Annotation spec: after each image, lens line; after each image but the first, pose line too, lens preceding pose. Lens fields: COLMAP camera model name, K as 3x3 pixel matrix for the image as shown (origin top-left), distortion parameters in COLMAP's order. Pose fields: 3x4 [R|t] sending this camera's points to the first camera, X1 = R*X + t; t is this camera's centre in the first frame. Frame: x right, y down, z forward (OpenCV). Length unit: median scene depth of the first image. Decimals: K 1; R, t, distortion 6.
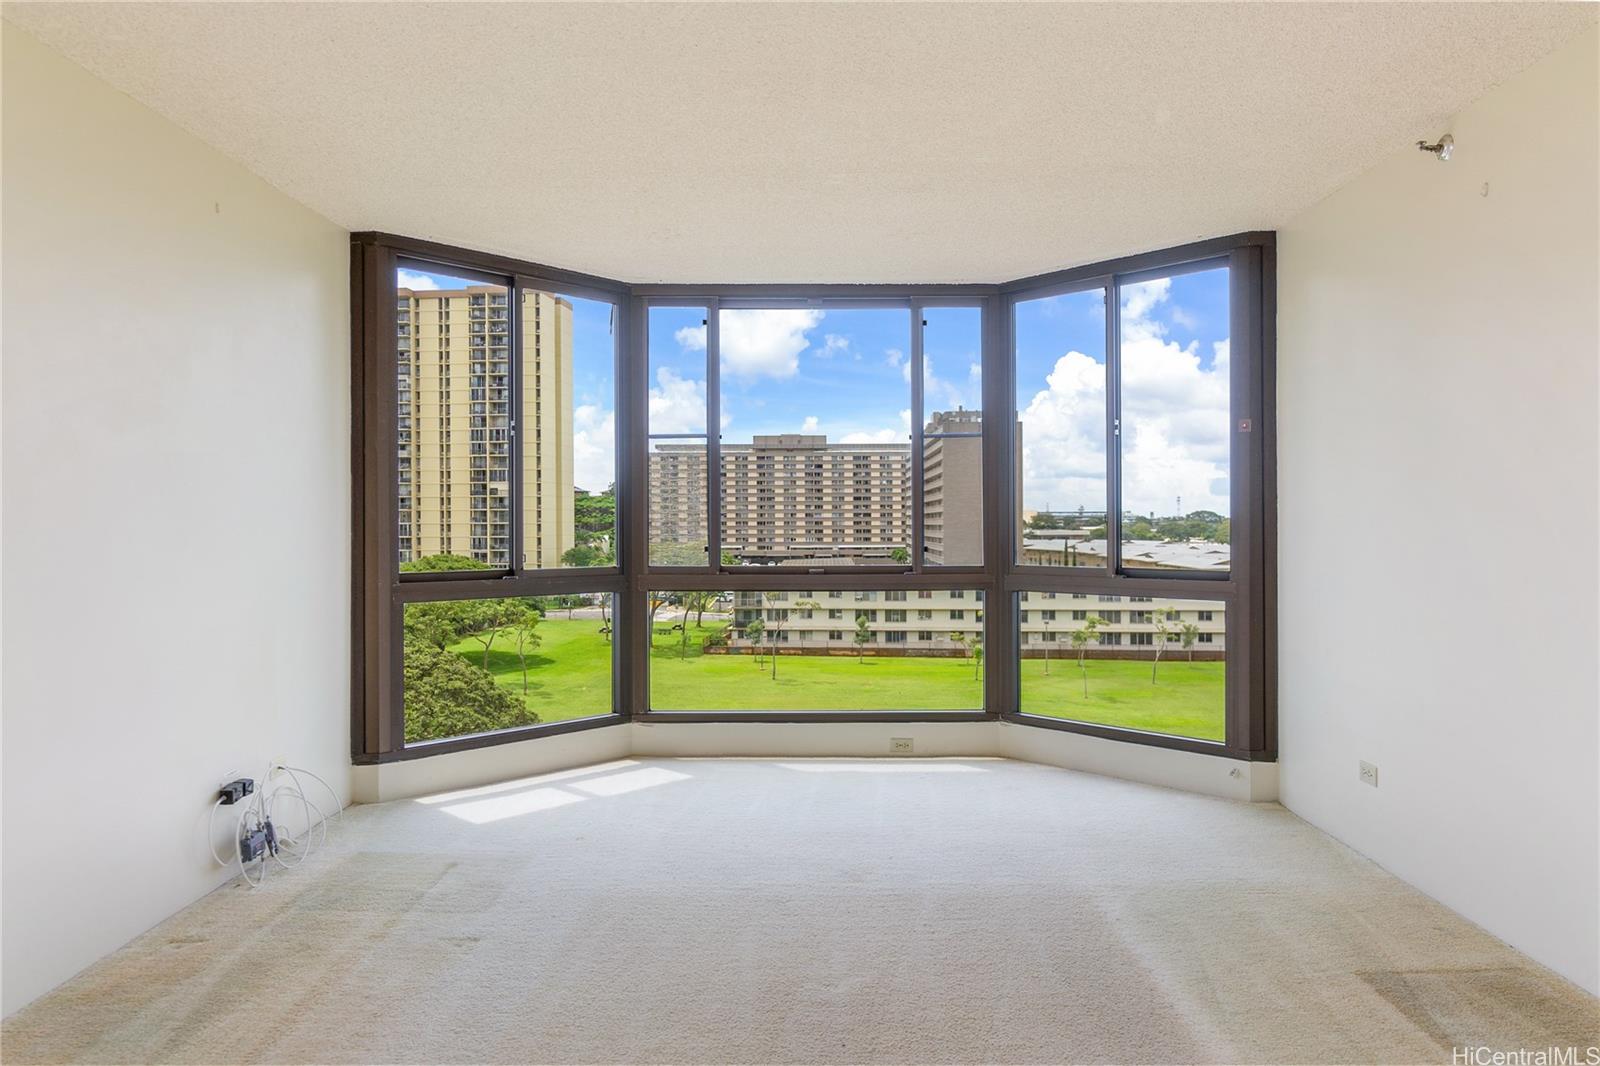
lens RADIAL K [[1016.4, 0, 877.9], [0, 1016.4, 527.6], [0, 0, 1]] dist [-0.006336, -0.000348]
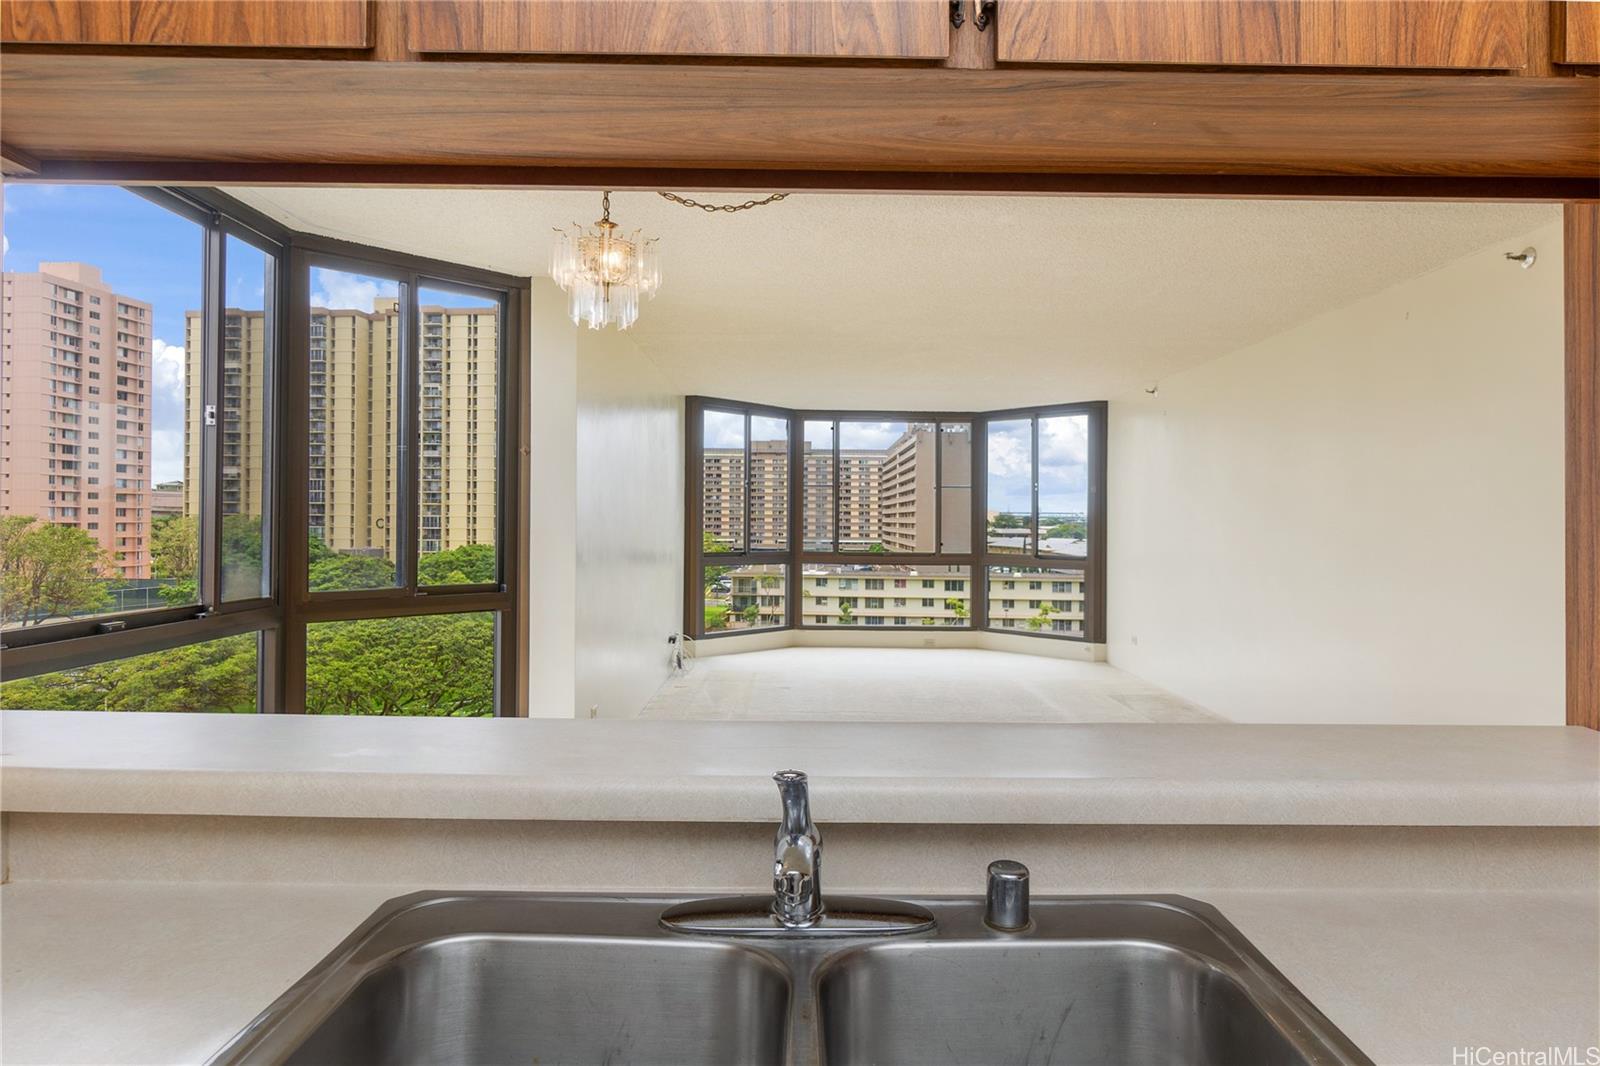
lens RADIAL K [[1019.2, 0, 873.6], [0, 1019.2, 509.7], [0, 0, 1]] dist [0.000076, 0.000090]
pose [[0.999395, 0.012909, 0.032307, -0.021212], [-0.012499, 0.999839, -0.012872, -0.002694], [-0.032468, 0.012460, 0.999395, -0.138605]]
